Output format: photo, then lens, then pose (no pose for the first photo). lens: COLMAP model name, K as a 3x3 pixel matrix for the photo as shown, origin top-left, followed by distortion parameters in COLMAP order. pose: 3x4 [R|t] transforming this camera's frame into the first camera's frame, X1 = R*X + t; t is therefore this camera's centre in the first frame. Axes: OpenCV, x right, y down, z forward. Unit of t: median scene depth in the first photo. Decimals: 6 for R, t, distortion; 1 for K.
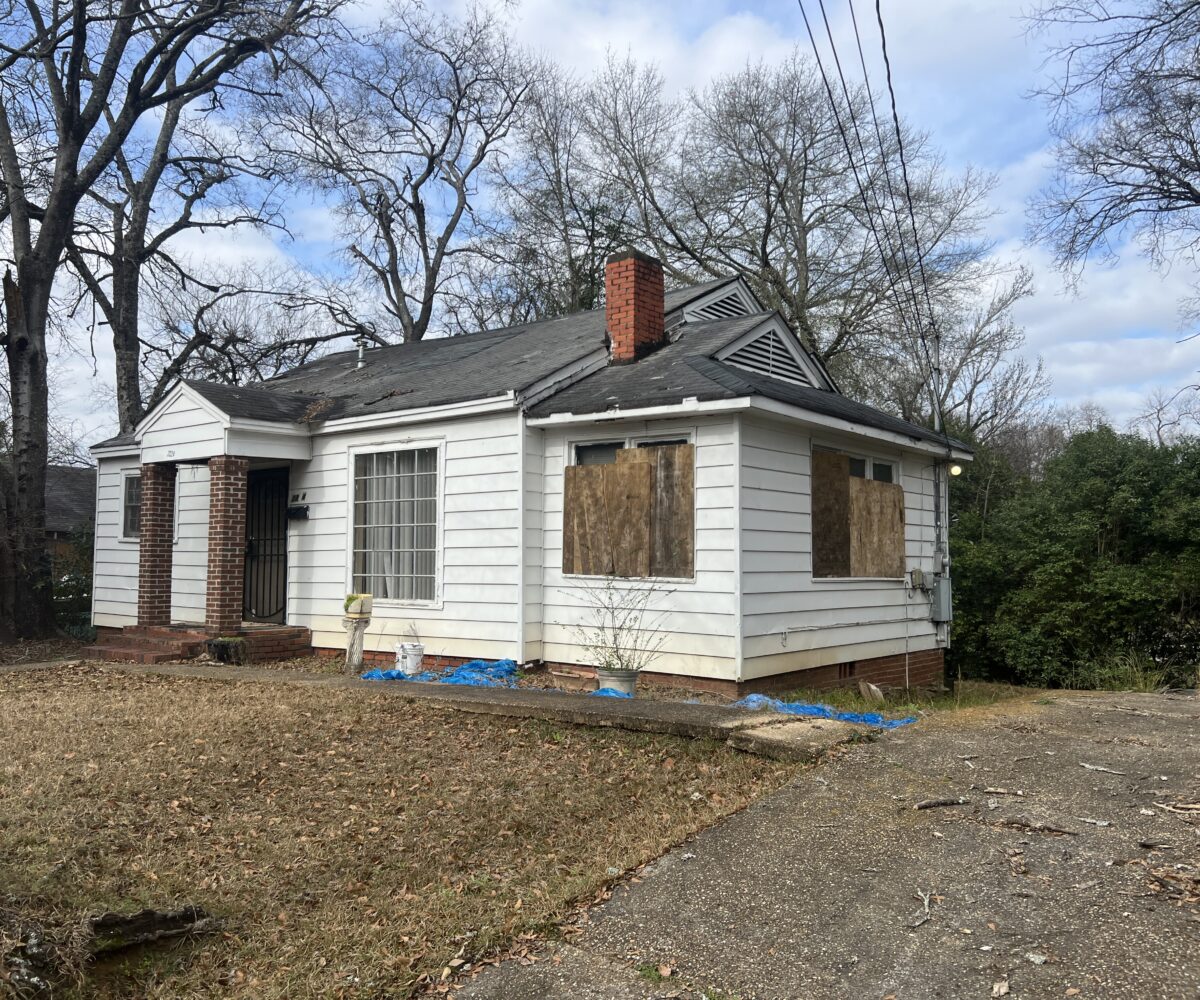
lens RADIAL K [[1008.1, 0, 601.0], [0, 1008.1, 500.2], [0, 0, 1]] dist [0.039880, -0.002633]
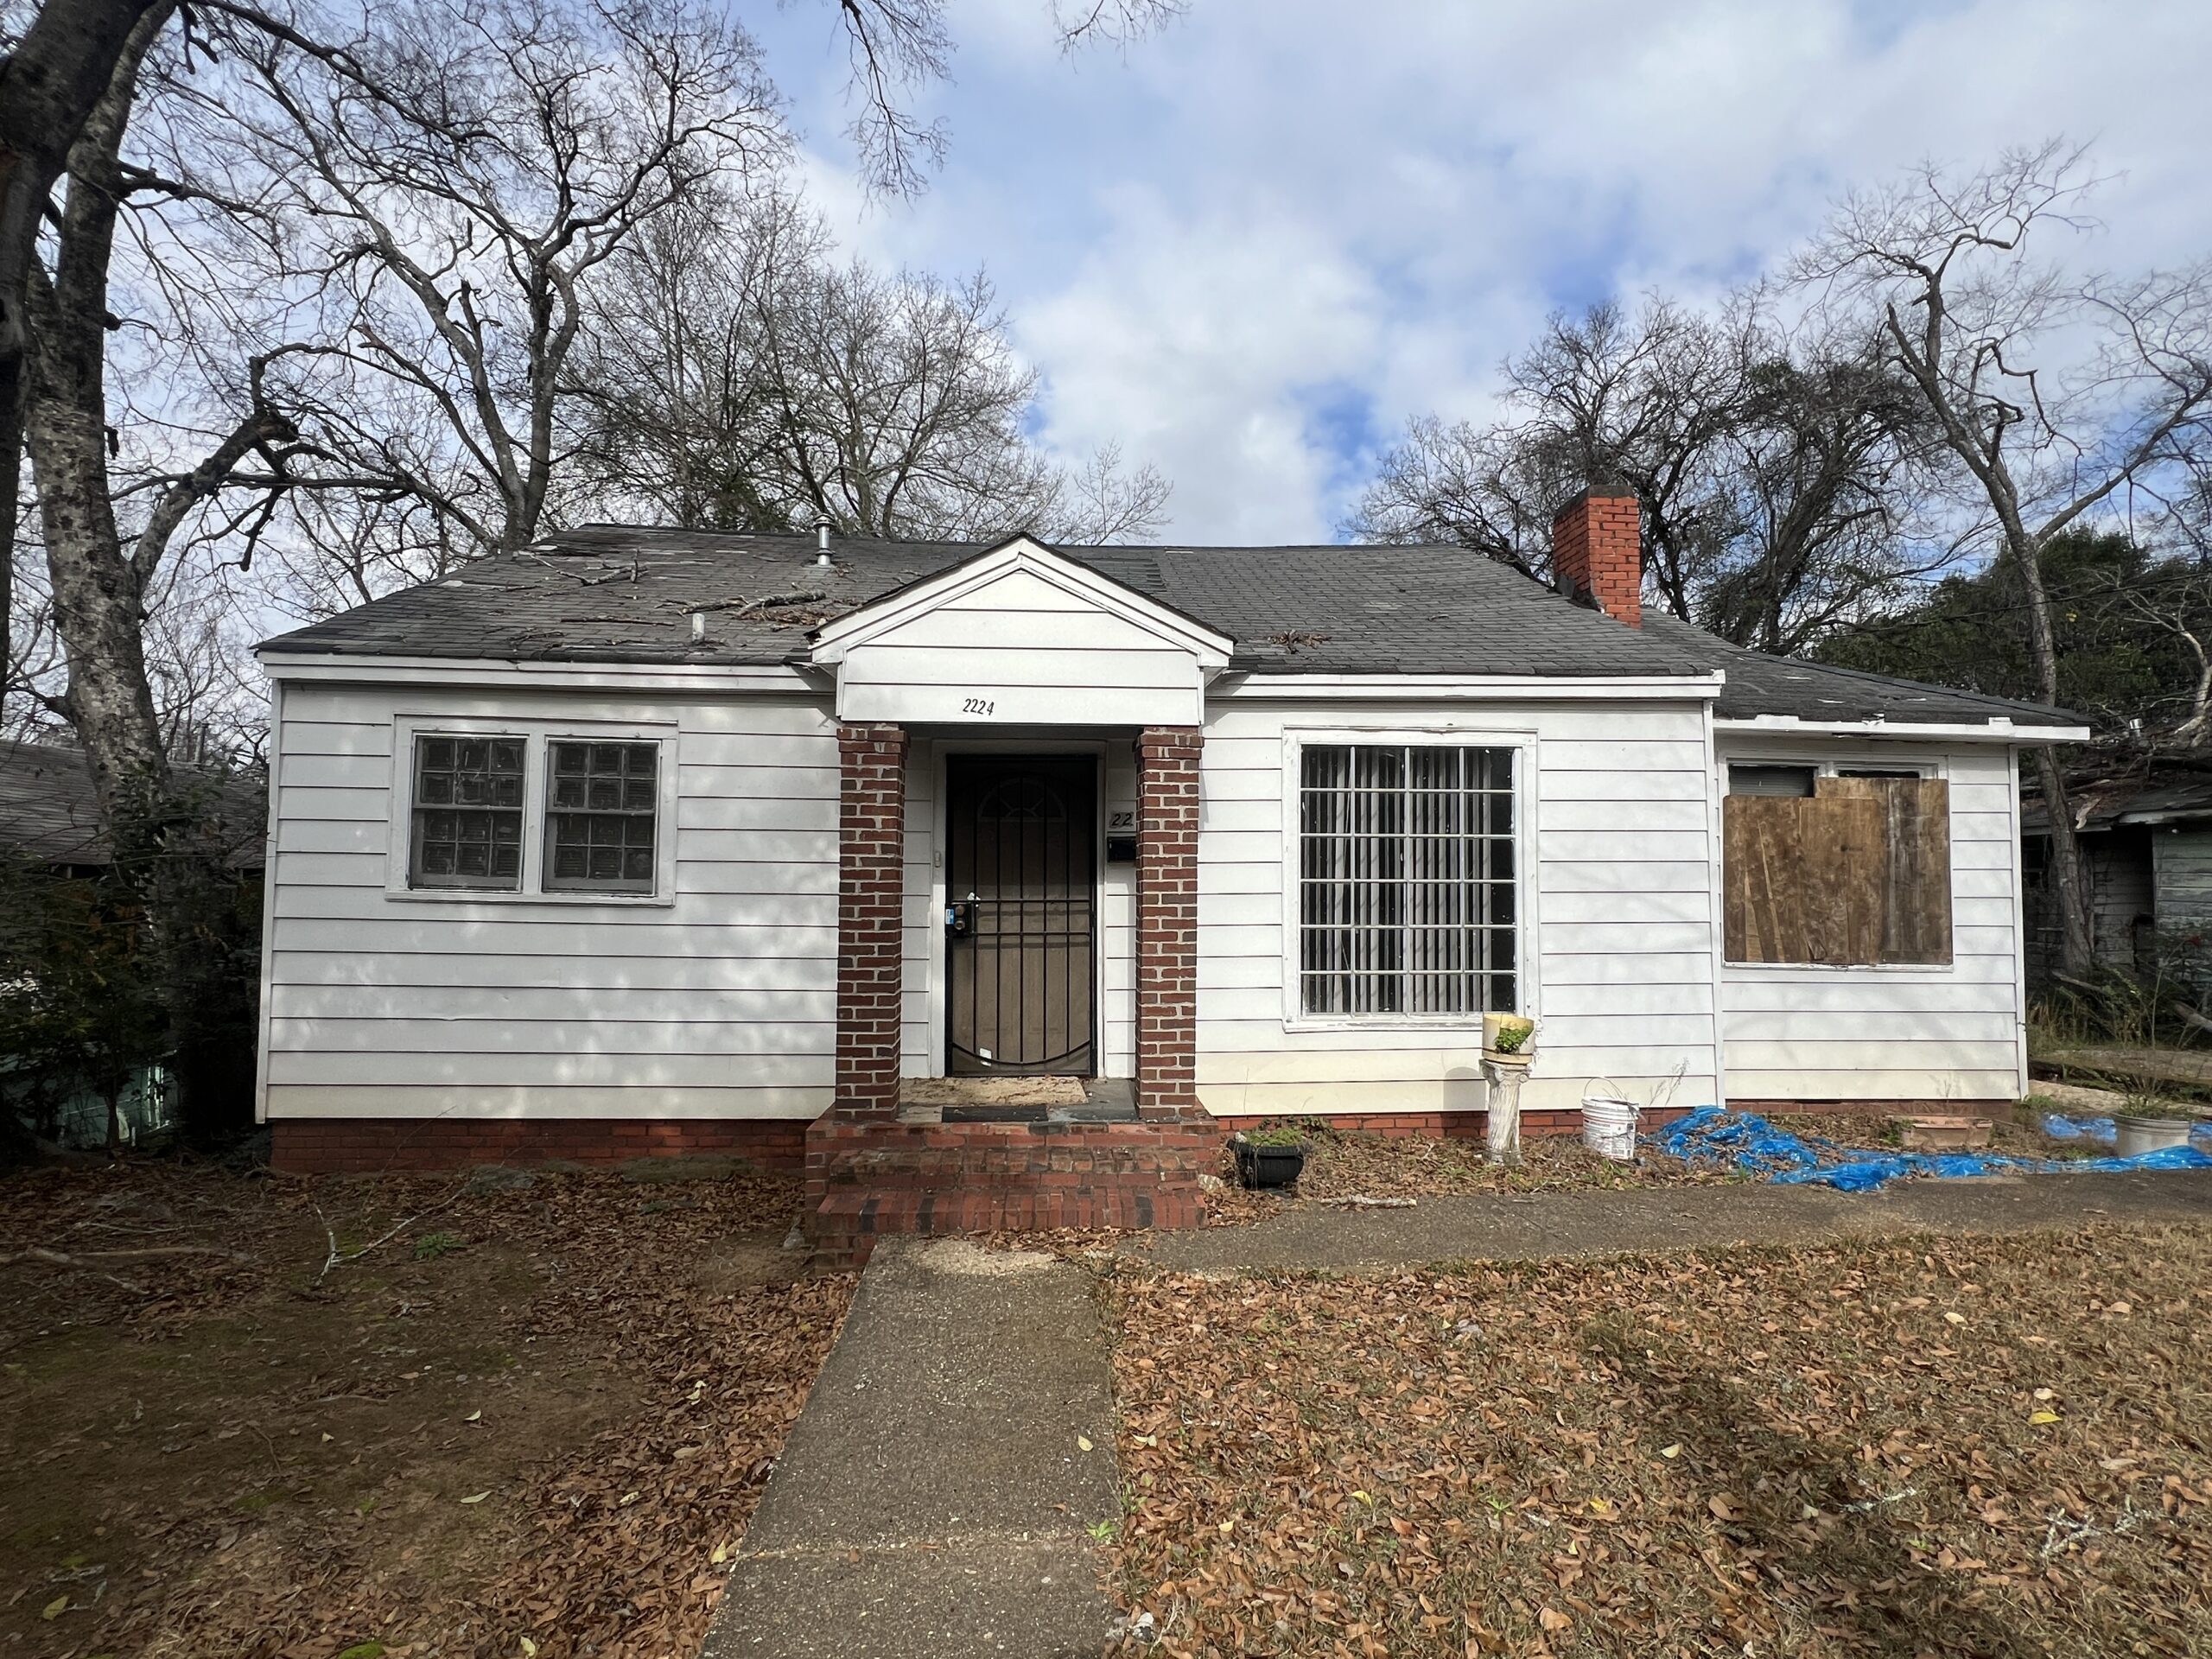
lens RADIAL K [[1051.1, 0, 1106.1], [0, 1051.1, 826.9], [0, 0, 1]] dist [0.008364, -0.000256]
pose [[0.754024, 0.025591, 0.656348, -0.786541], [-0.040732, 0.999139, 0.007836, -0.002701], [-0.655582, -0.032643, 0.754418, 0.753227]]
